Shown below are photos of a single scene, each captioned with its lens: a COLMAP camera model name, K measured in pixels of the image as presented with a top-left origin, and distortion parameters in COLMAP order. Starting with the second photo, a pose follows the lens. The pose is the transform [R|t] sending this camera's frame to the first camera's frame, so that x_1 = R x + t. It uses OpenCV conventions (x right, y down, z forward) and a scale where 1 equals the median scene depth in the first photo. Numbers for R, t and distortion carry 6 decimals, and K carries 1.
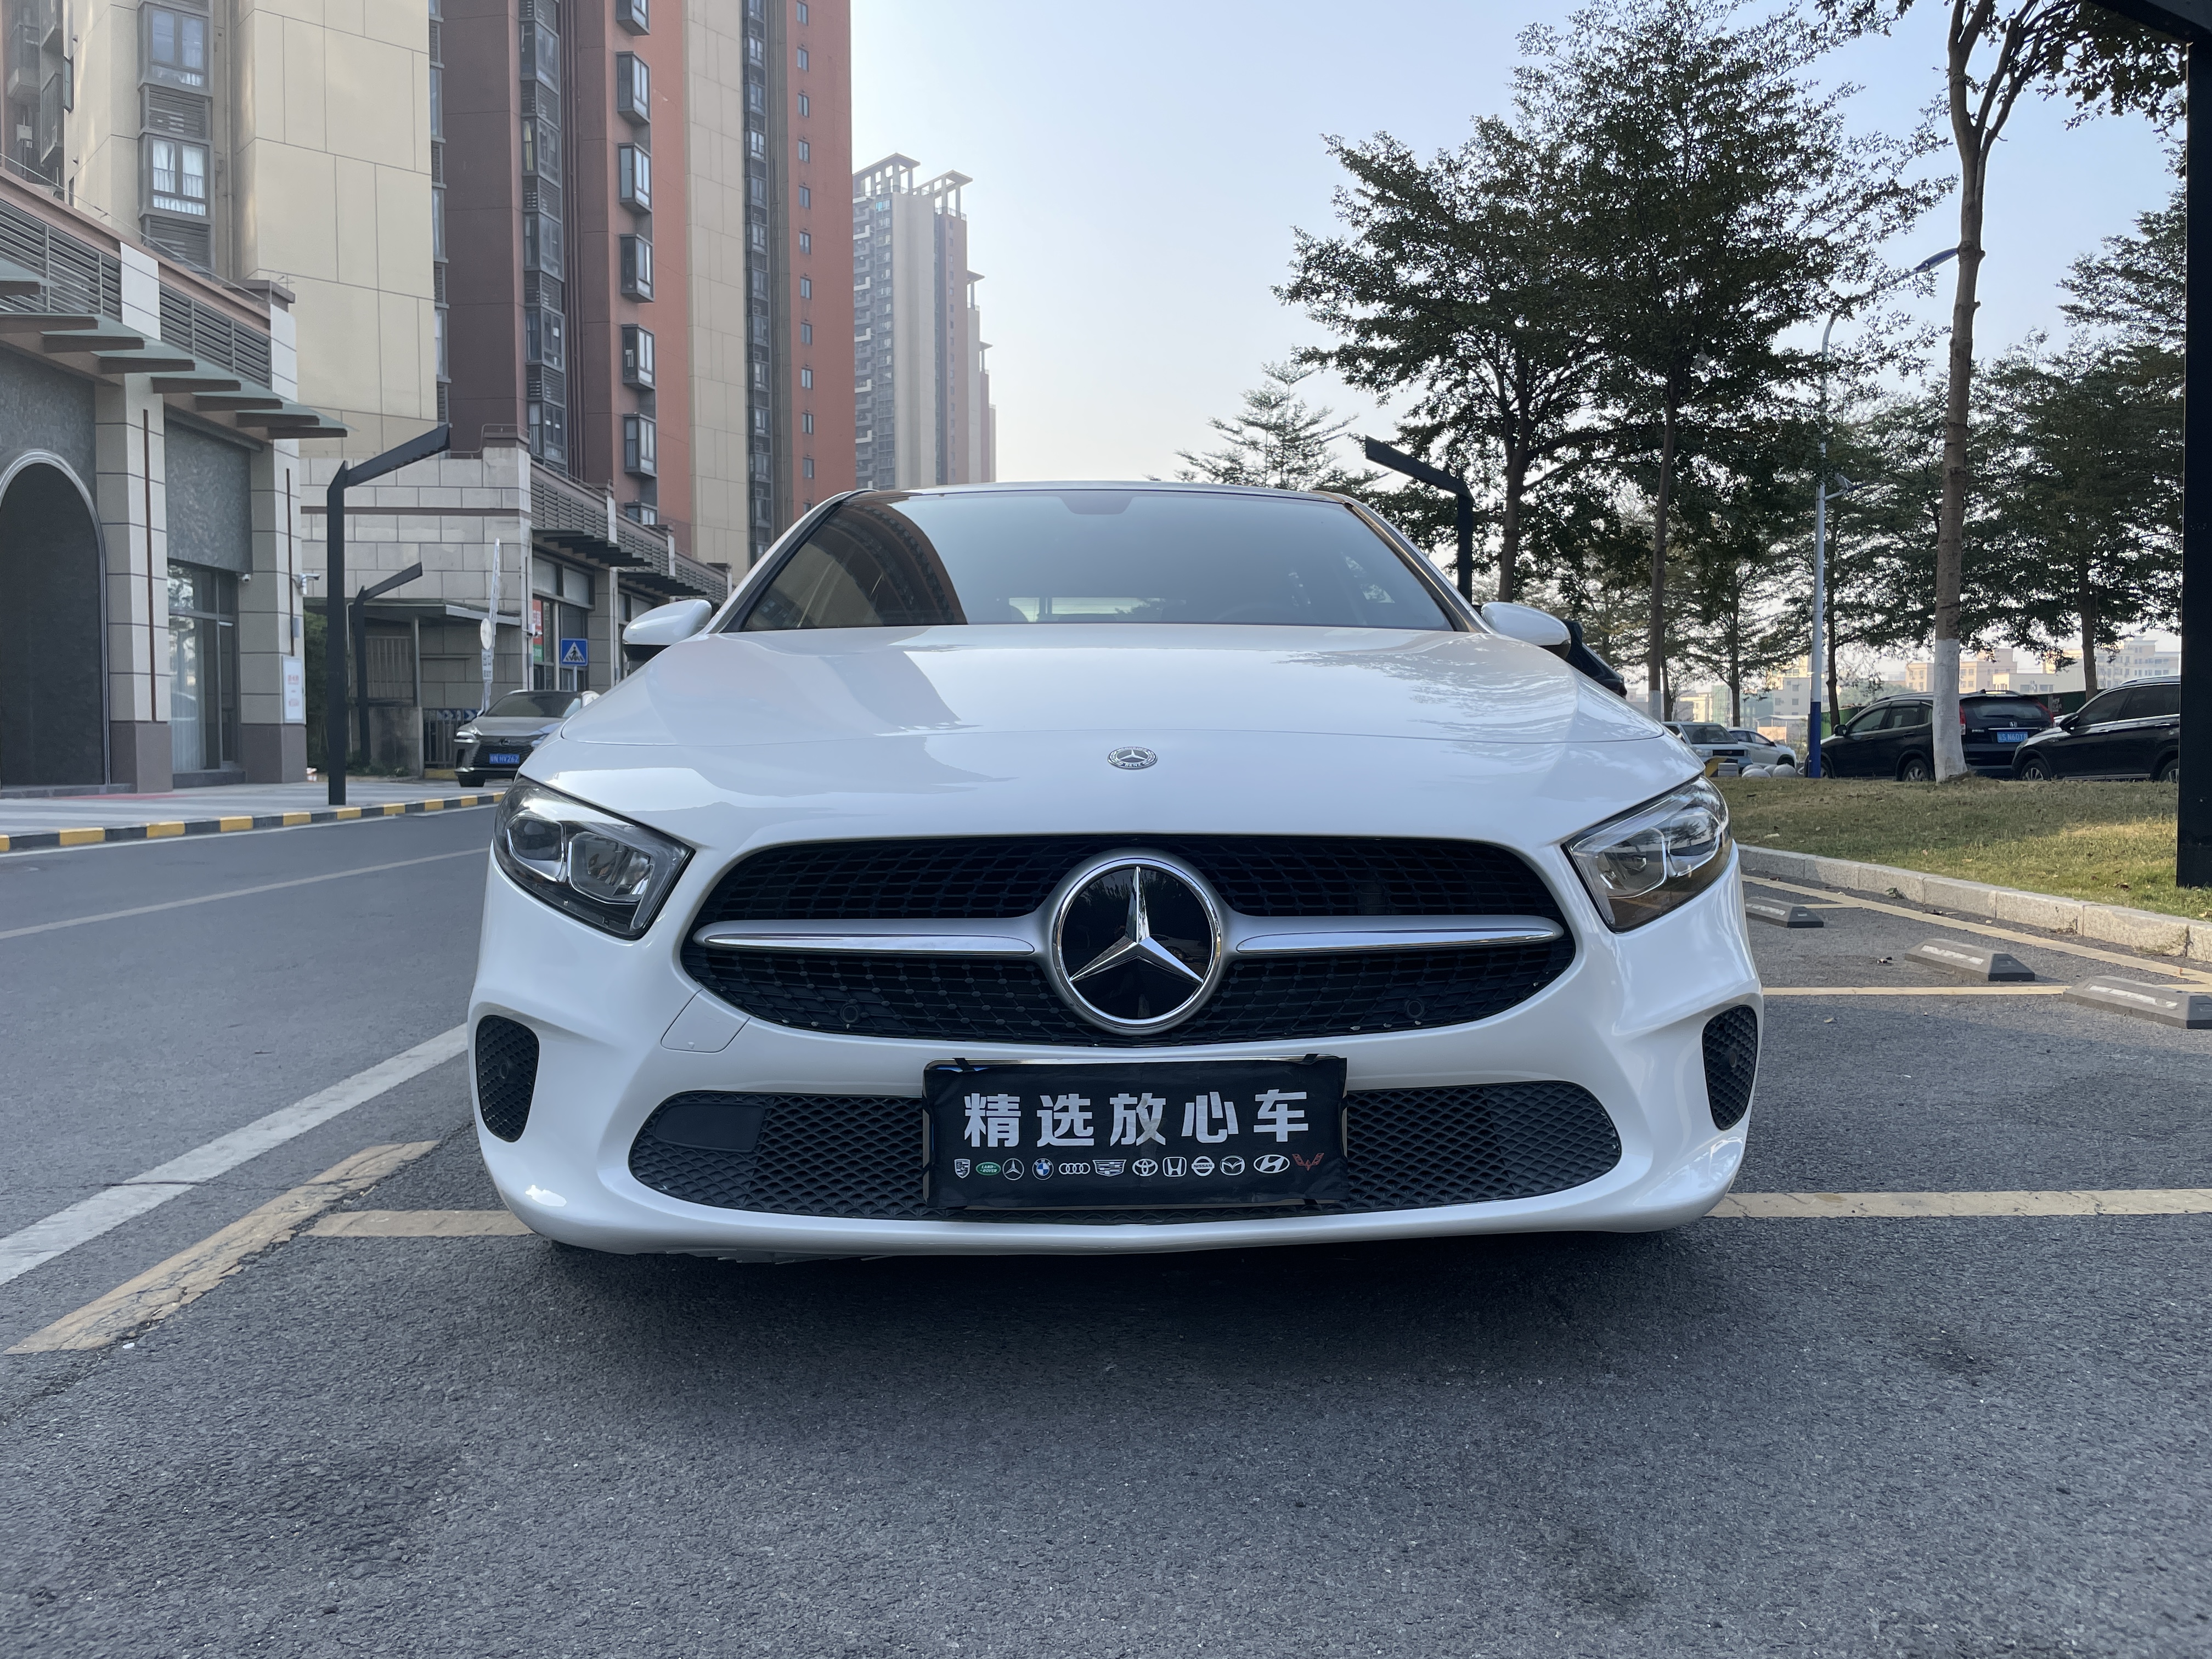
lens RADIAL K [[1678.1, 0, 1109.8], [0, 1678.1, 823.7], [0, 0, 1]] dist [0.082734, -0.121507]
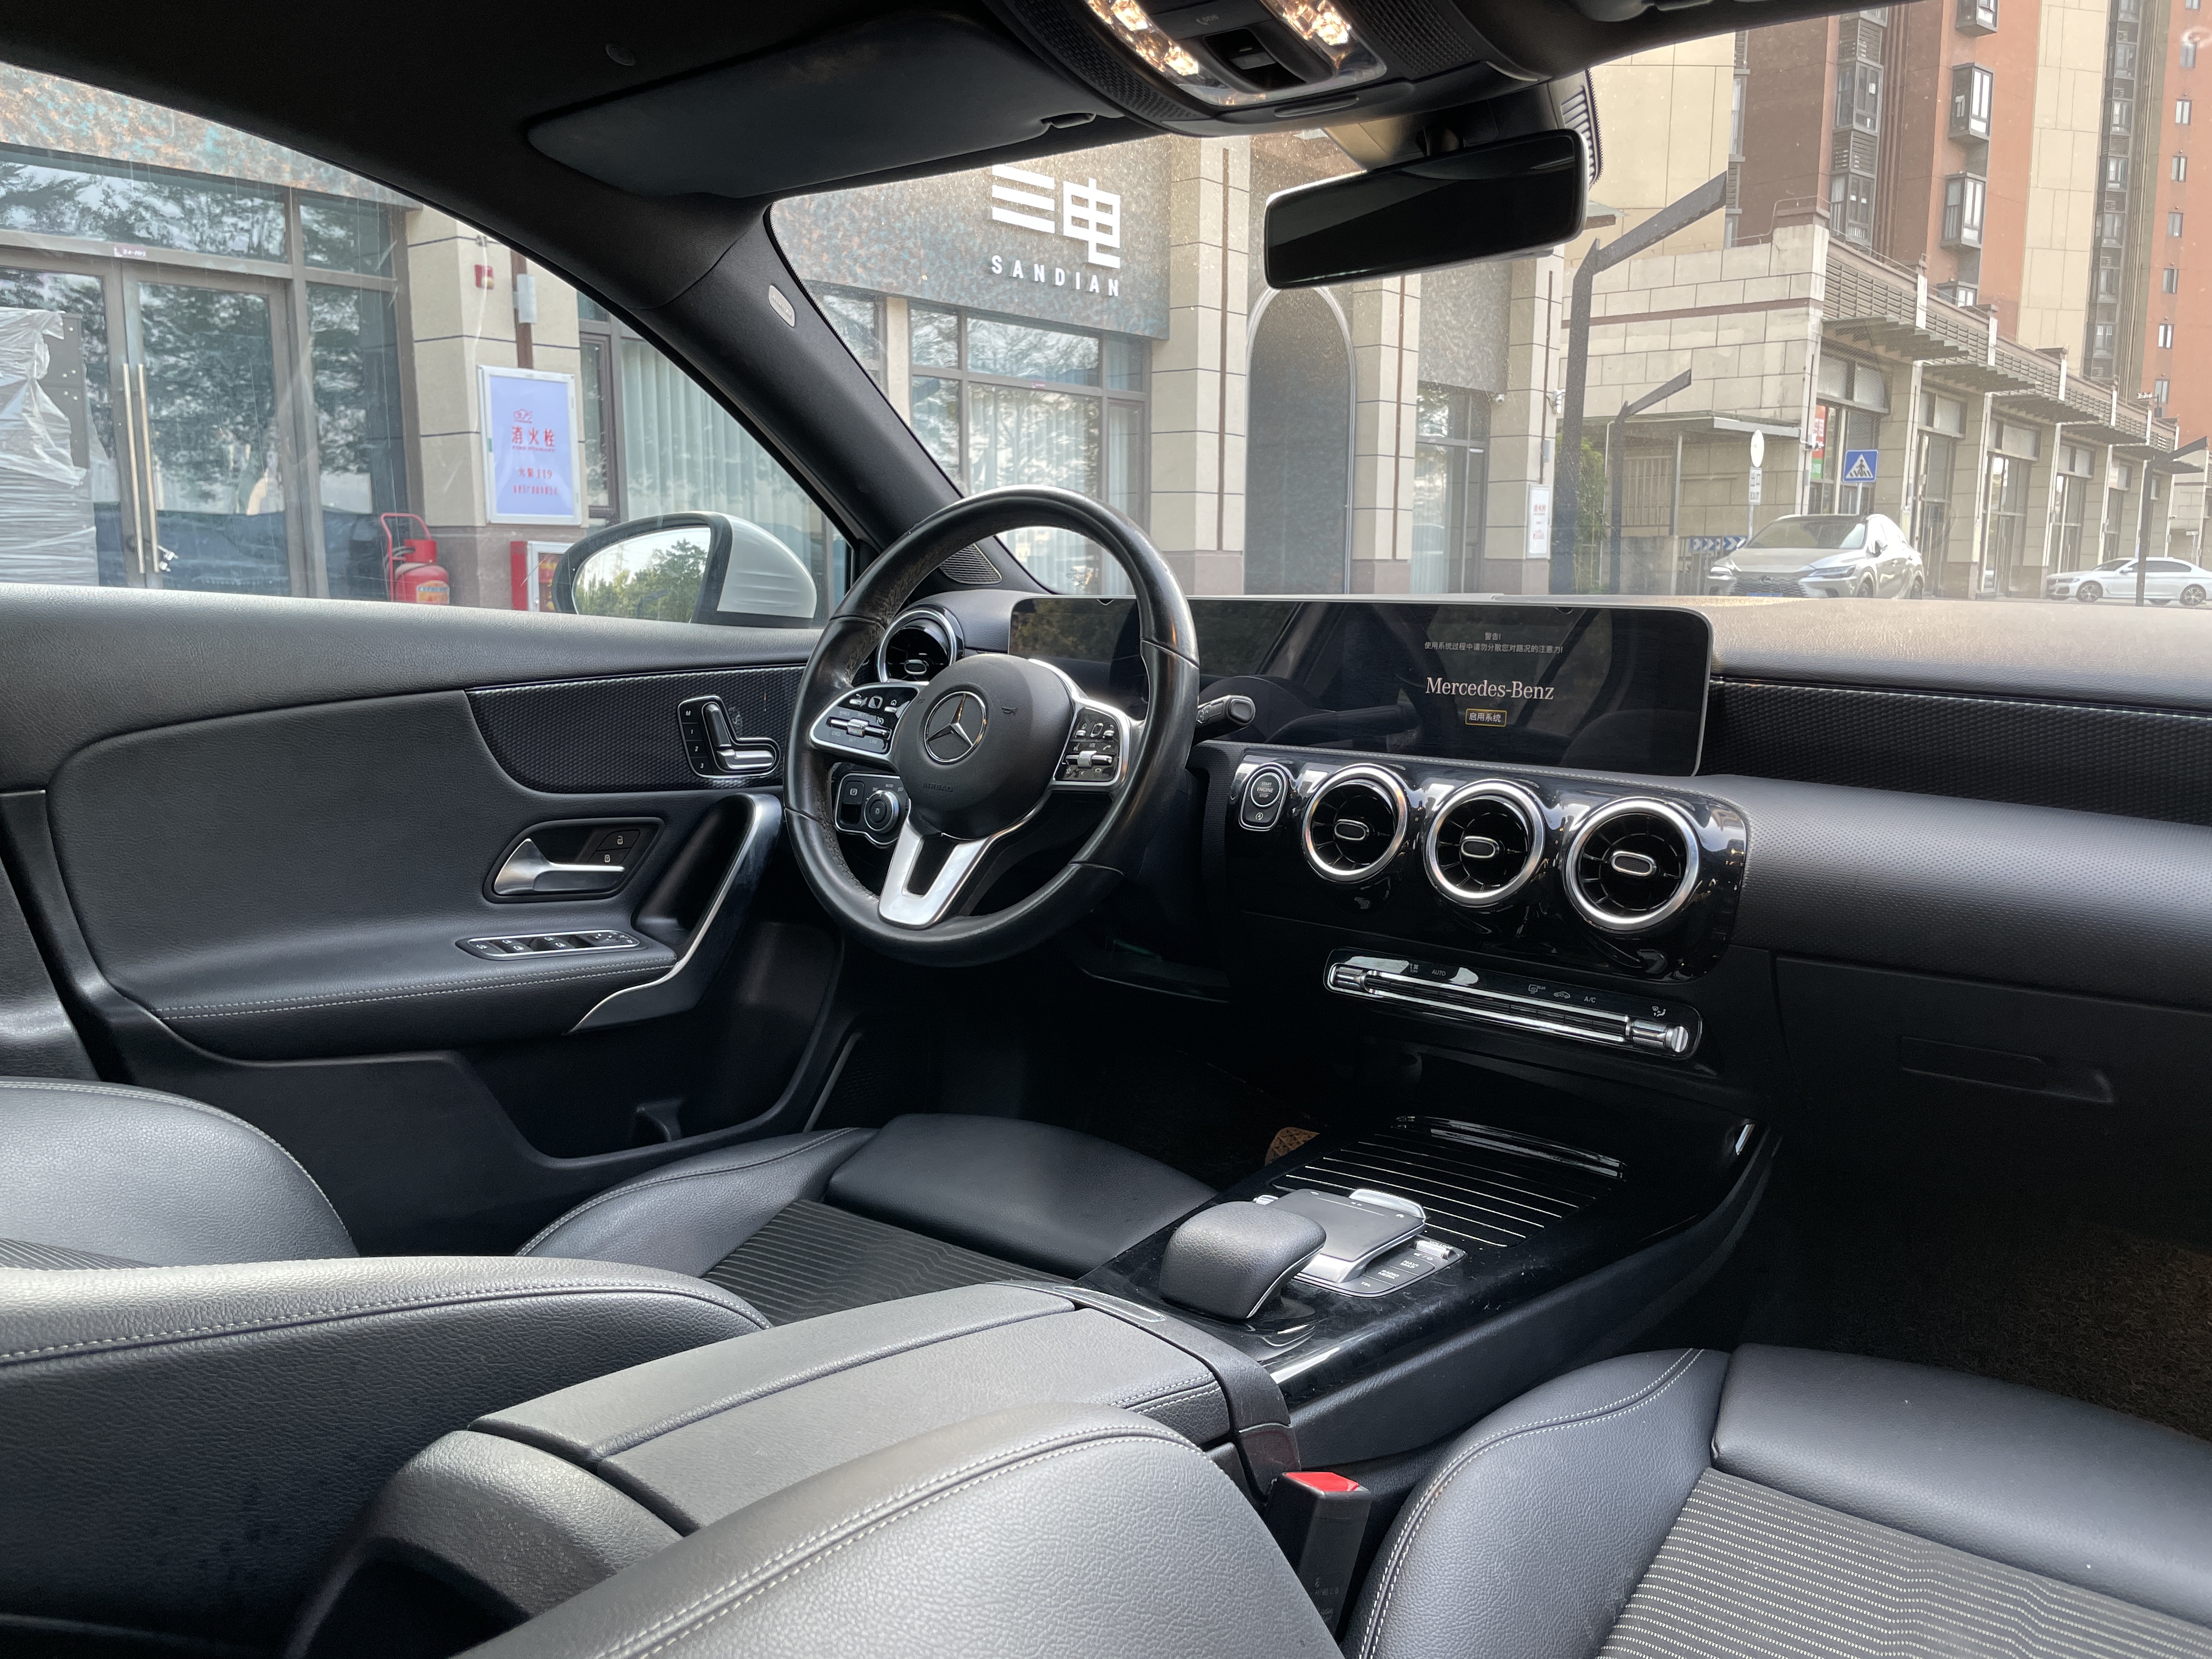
lens RADIAL K [[1678.1, 0, 1109.8], [0, 1678.1, 823.7], [0, 0, 1]] dist [0.082734, -0.121507]
pose [[0.757530, 0.103112, -0.644606, -0.032655], [-0.035043, 0.992446, 0.117572, -0.009999], [0.651860, -0.066476, 0.755420, 0.094968]]
